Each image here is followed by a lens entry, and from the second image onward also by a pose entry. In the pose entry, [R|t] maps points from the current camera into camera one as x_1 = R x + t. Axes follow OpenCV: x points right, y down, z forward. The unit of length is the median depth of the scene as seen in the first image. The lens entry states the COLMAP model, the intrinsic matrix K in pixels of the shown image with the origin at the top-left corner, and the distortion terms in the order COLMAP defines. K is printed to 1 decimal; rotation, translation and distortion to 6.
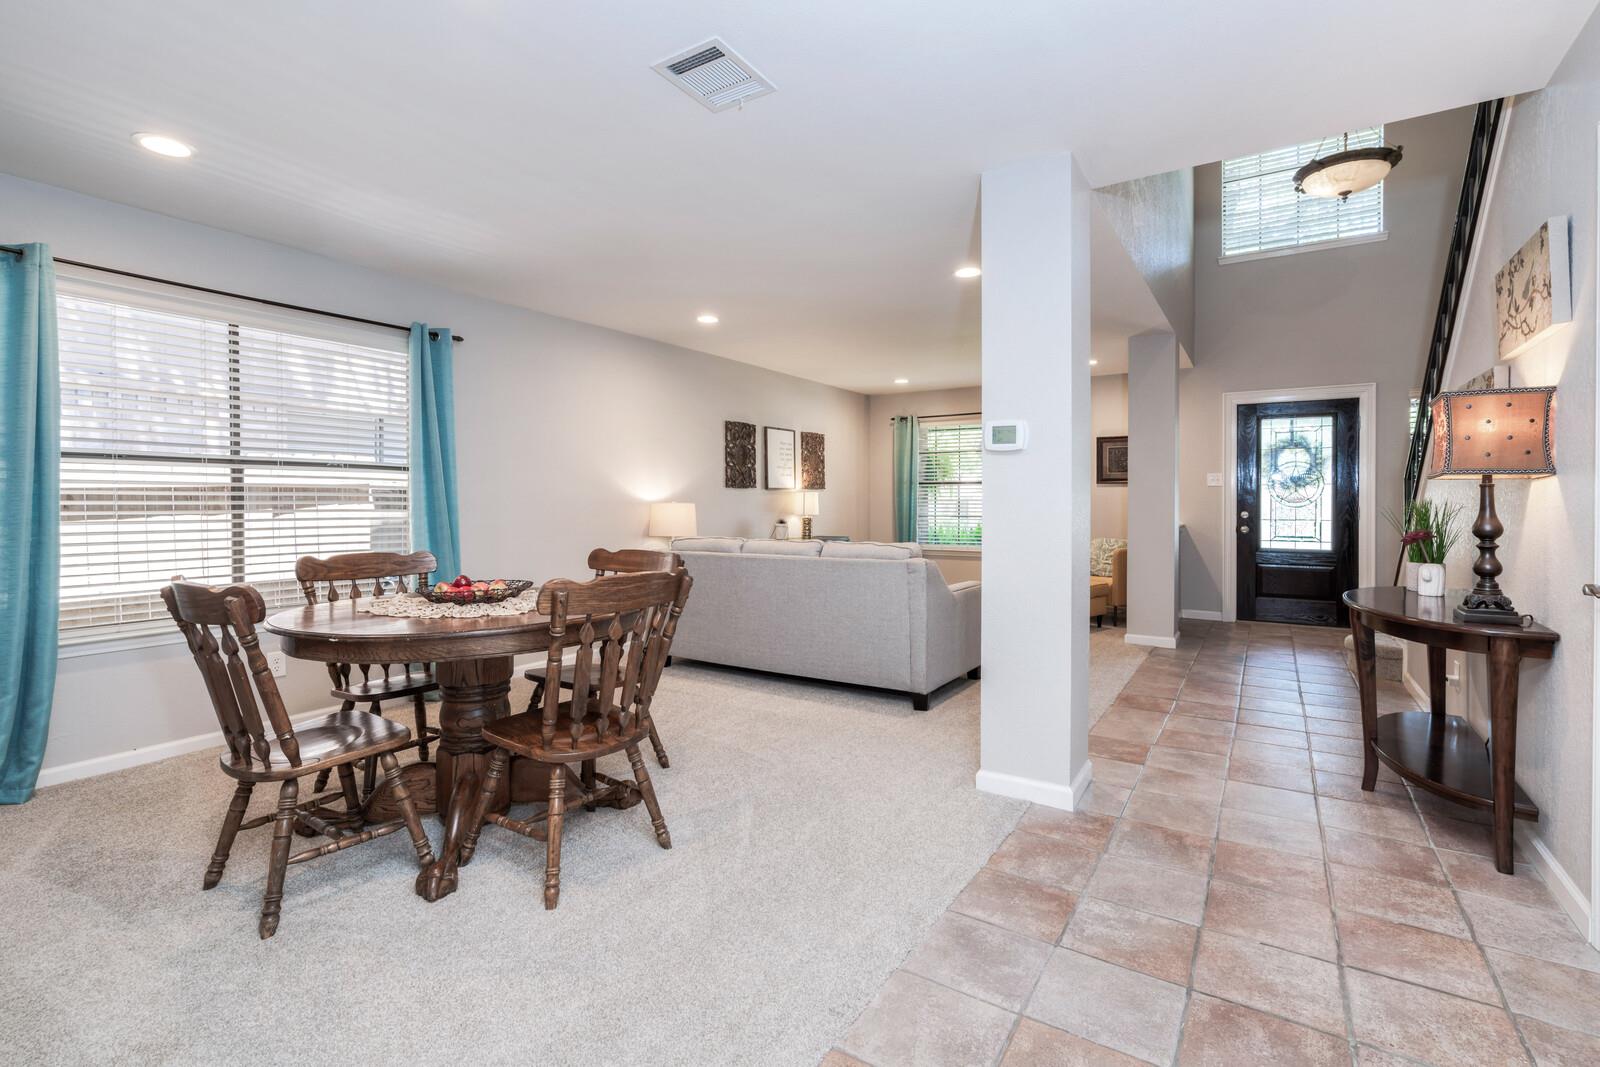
lens RADIAL K [[733.5, 0, 816.0], [0, 733.5, 507.4], [0, 0, 1]] dist [-0.003166, 0.003499]
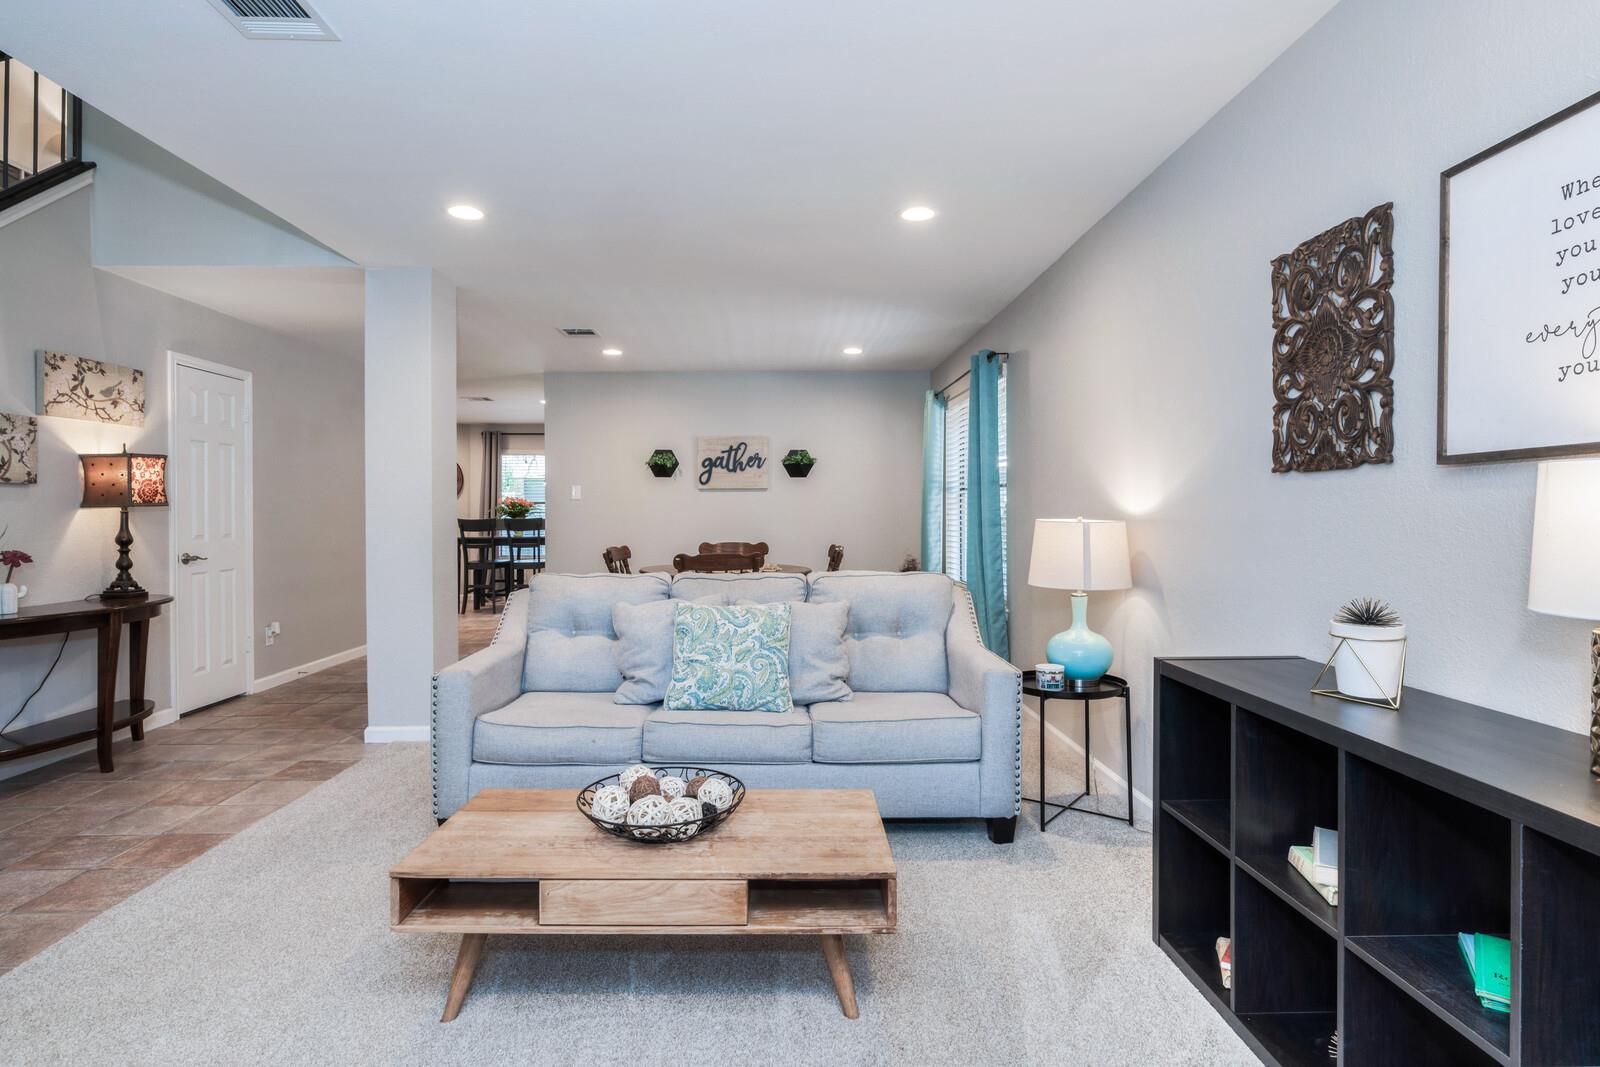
lens RADIAL K [[832.9, 0, 787.6], [0, 832.9, 513.4], [0, 0, 1]] dist [-0.006503, 0.005150]
pose [[-0.842662, 0.005331, -0.538417, 0.235825], [0.001573, 0.999971, 0.007438, -0.013051], [0.538441, 0.005421, -0.842646, 1.150190]]
